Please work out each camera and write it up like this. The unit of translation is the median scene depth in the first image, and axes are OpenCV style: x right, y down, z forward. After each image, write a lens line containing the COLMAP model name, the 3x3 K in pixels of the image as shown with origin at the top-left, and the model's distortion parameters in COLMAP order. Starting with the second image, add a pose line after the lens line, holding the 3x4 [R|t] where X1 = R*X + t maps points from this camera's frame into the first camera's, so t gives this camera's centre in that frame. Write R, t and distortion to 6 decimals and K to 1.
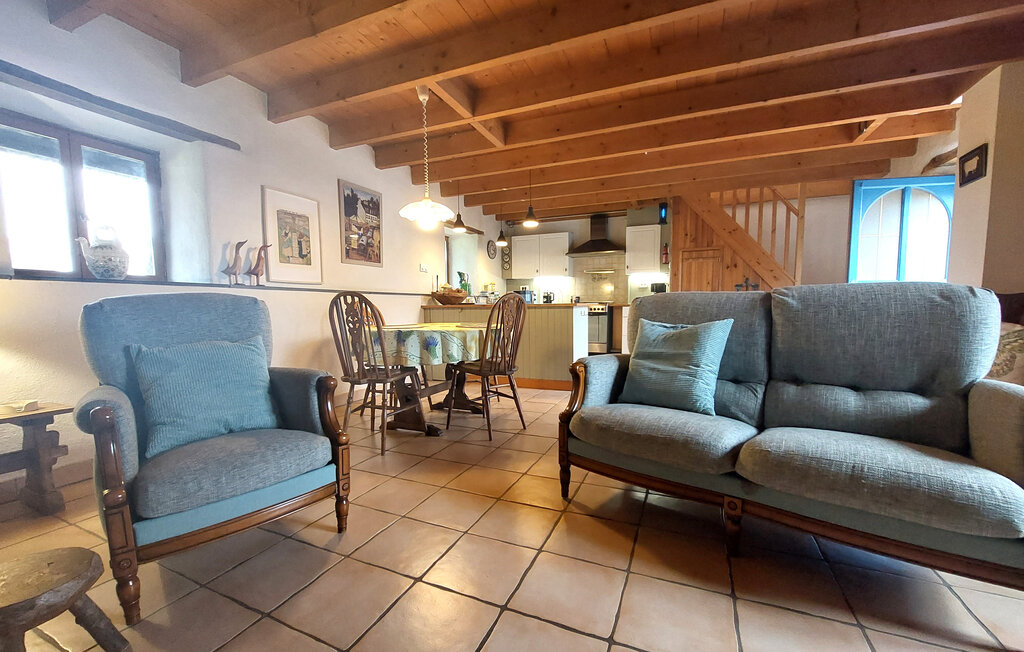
lens RADIAL K [[410.9, 0, 513.9], [0, 410.9, 341.0], [0, 0, 1]] dist [-0.006865, -0.000089]
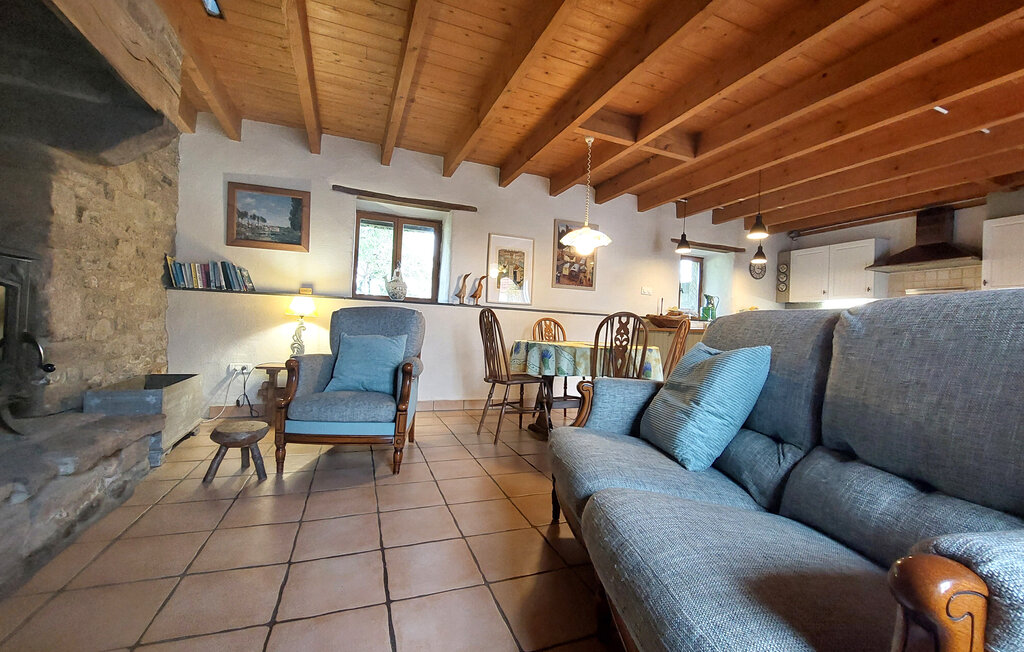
lens RADIAL K [[410.9, 0, 512.5], [0, 410.9, 323.3], [0, 0, 1]] dist [-0.006865, -0.000089]
pose [[0.703316, 0.032154, -0.710150, 0.407086], [-0.108358, 0.992152, -0.062394, -0.000958], [0.702571, 0.120833, 0.701280, 0.113873]]
